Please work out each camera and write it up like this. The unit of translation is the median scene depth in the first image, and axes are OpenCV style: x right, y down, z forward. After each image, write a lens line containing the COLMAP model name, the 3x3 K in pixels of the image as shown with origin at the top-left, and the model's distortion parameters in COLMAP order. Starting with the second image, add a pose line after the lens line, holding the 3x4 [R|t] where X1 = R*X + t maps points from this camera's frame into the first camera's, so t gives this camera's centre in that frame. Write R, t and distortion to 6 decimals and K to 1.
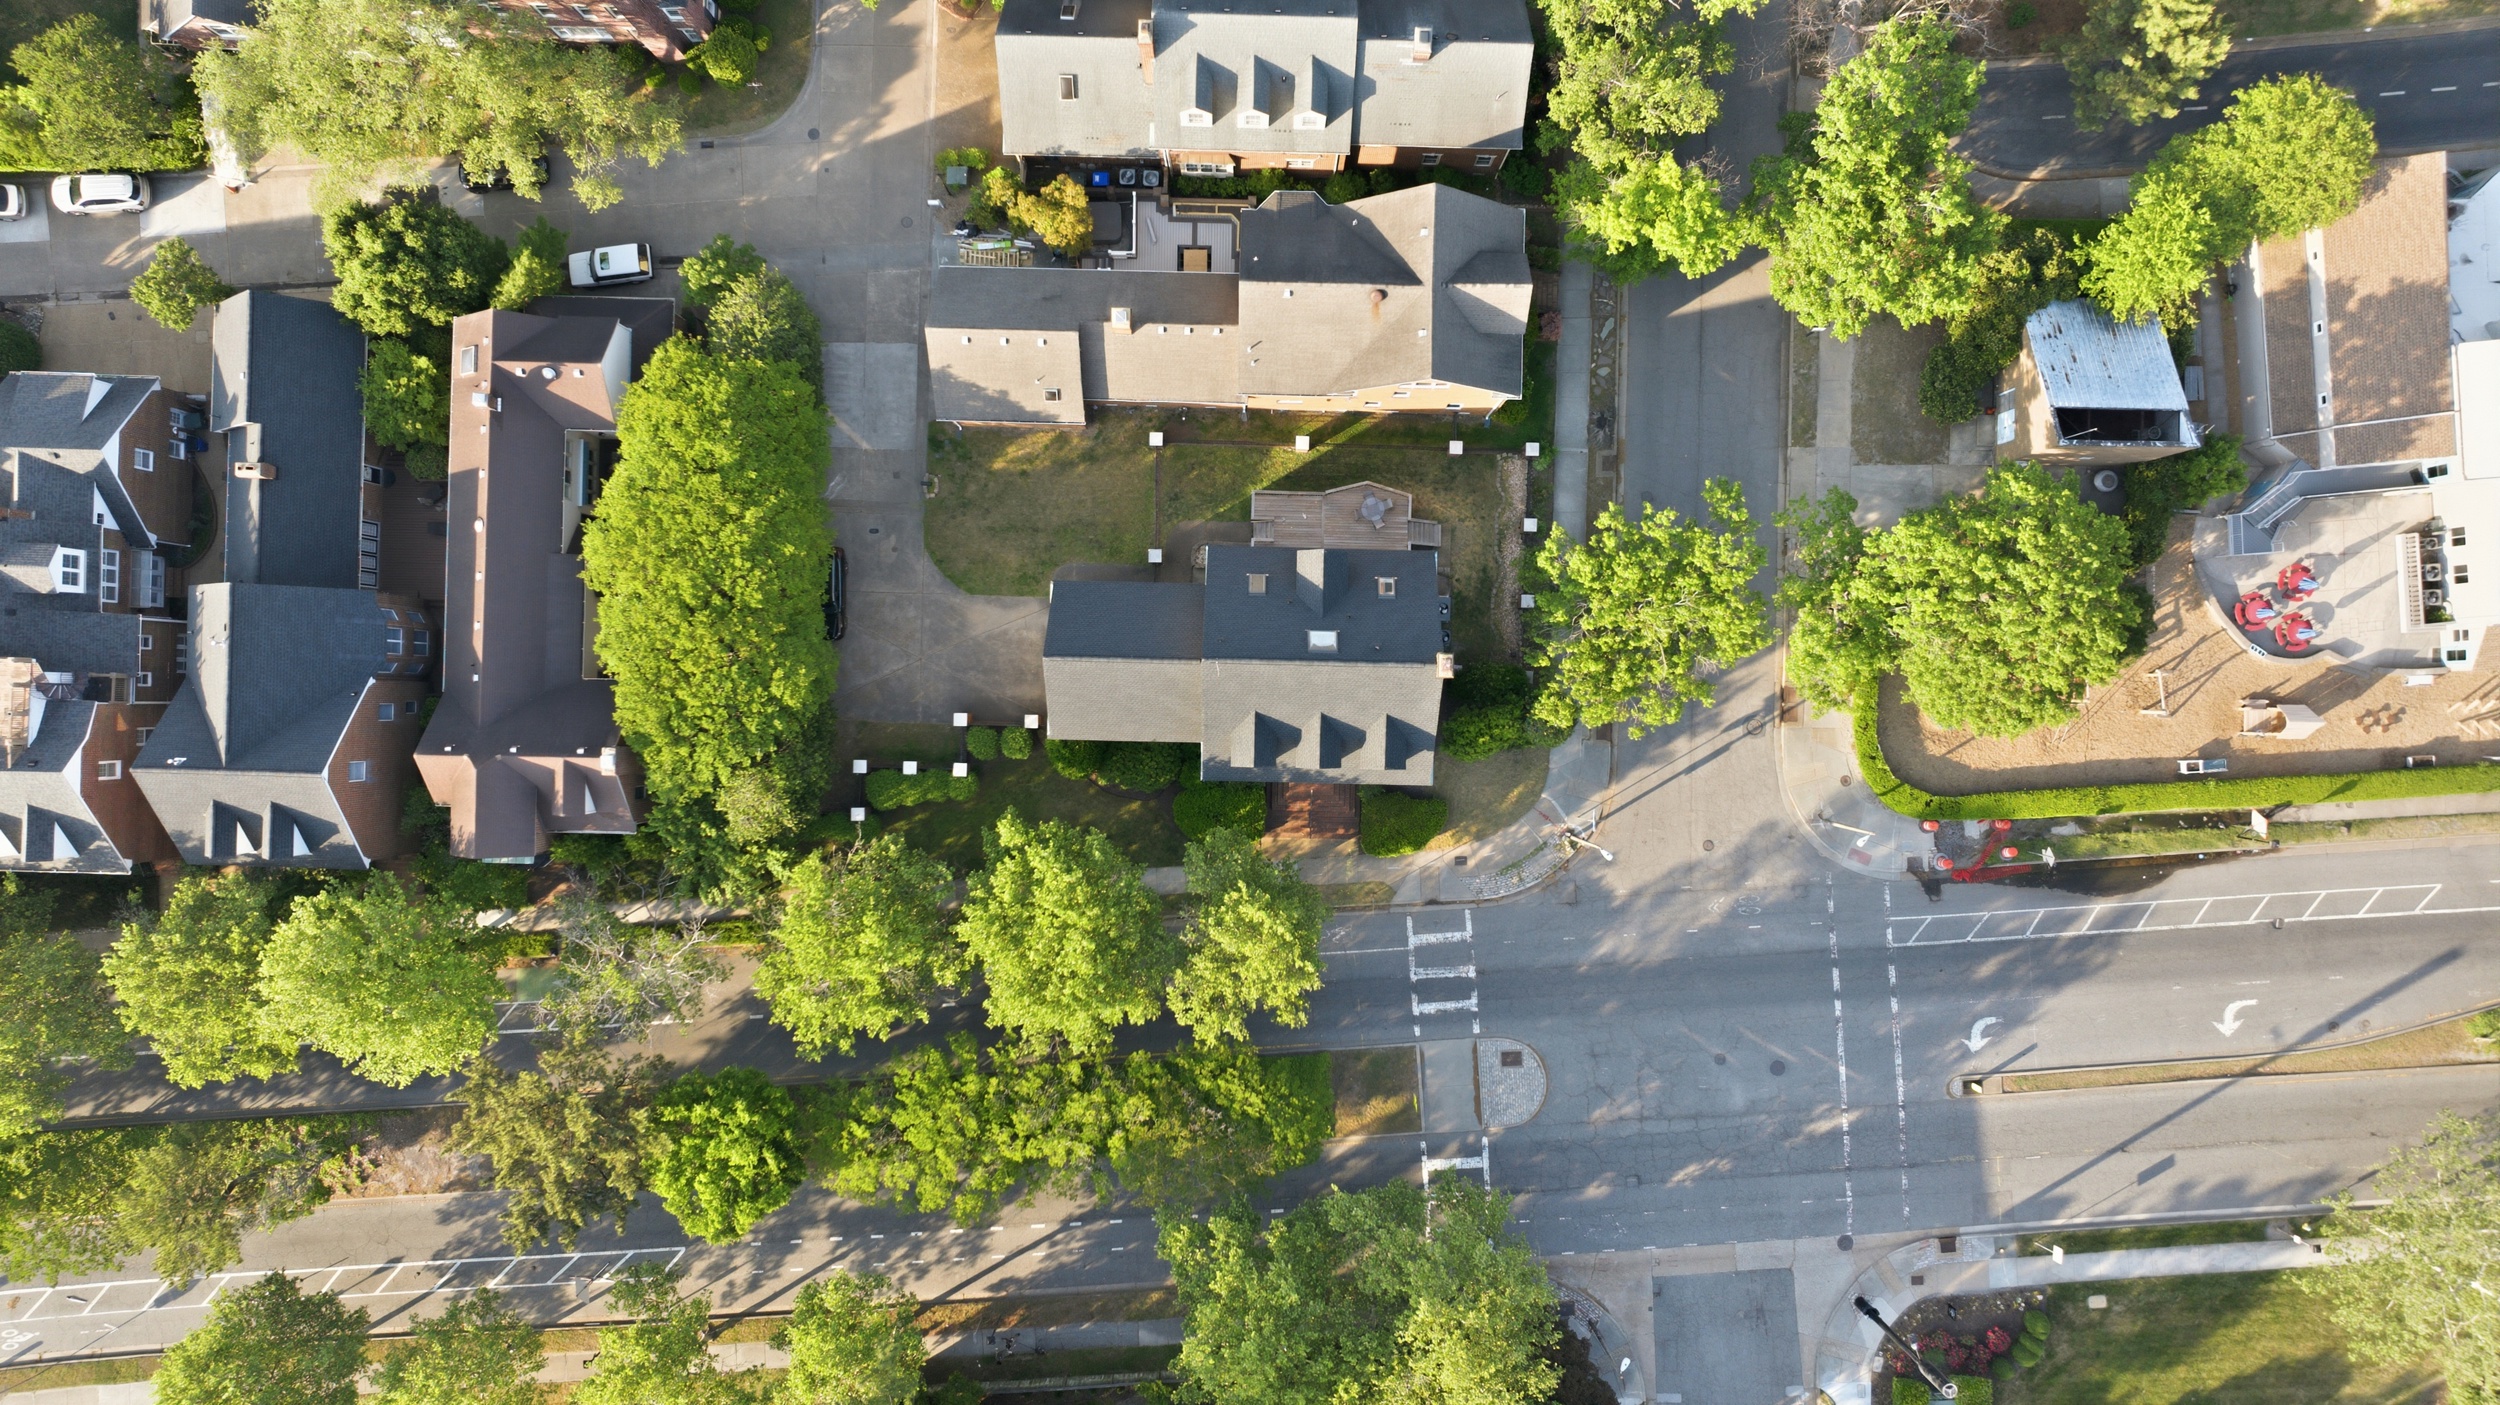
lens RADIAL K [[1771.5, 0, 1250.0], [0, 1771.5, 702.5], [0, 0, 1]] dist [-0.036594, 0.036240]
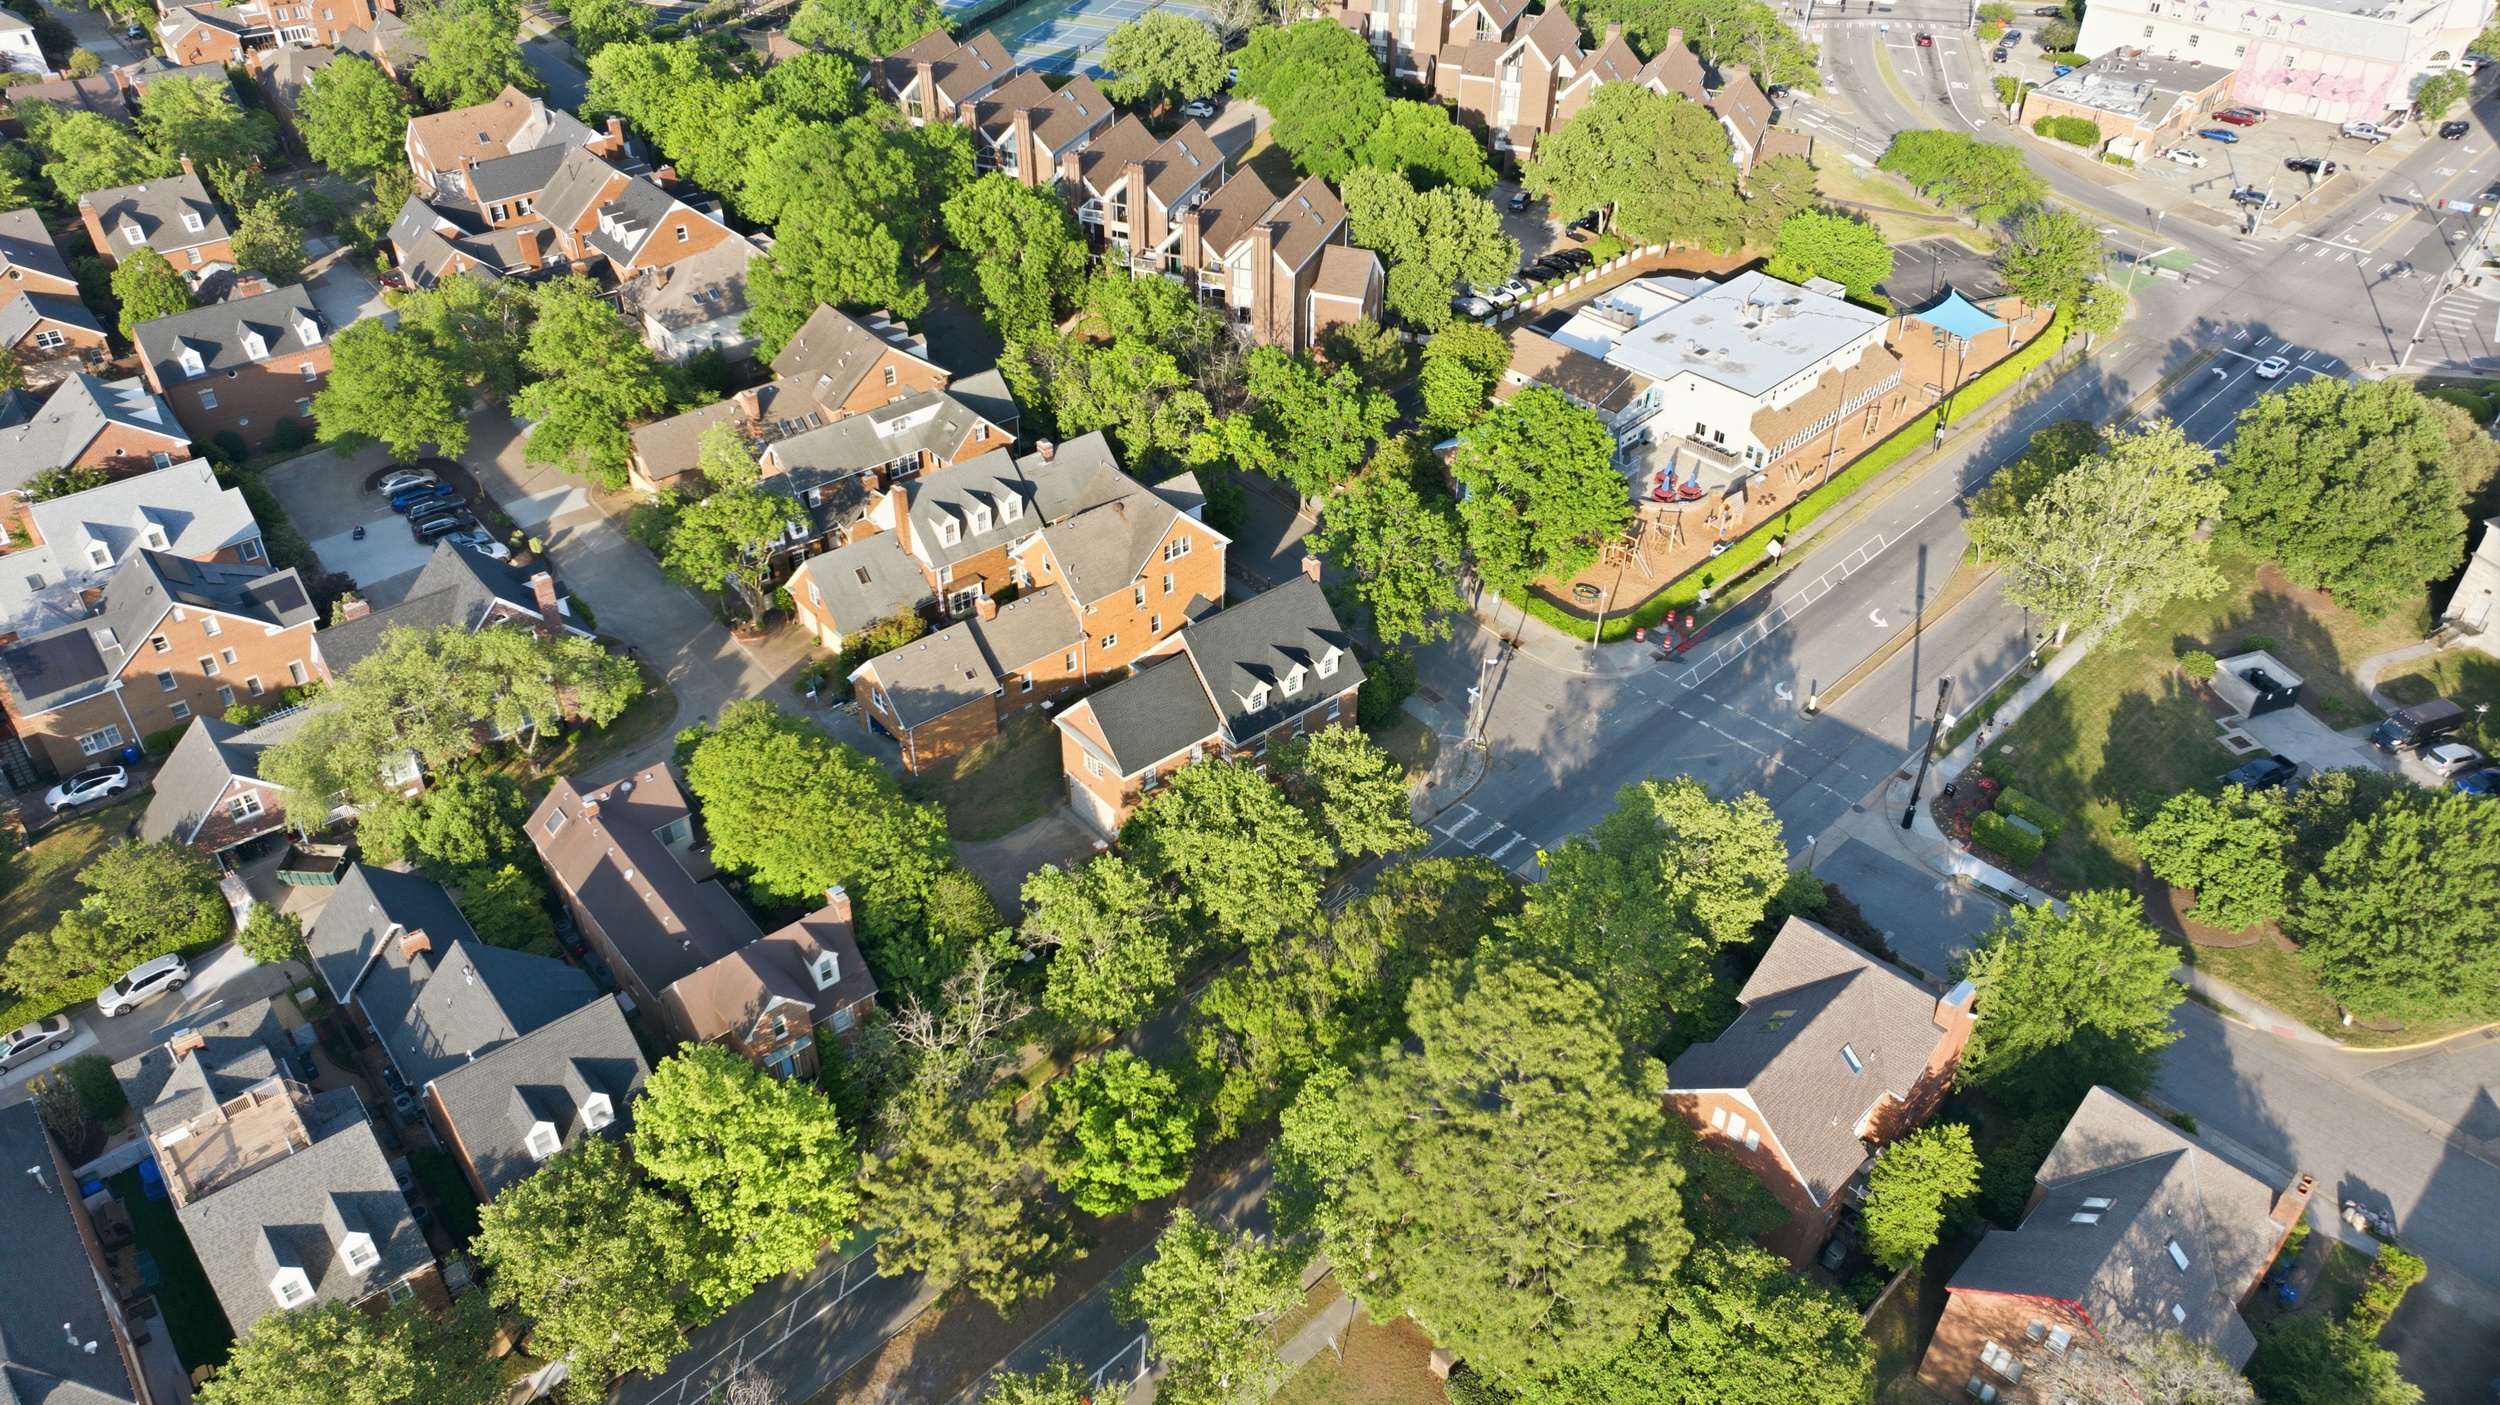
lens RADIAL K [[1771.5, 0, 1250.0], [0, 1771.5, 702.5], [0, 0, 1]] dist [-0.036594, 0.036240]
pose [[0.753751, -0.388443, 0.530068, -0.643287], [0.657145, 0.451014, -0.603943, 0.759769], [-0.004471, 0.803554, 0.595215, 0.187836]]
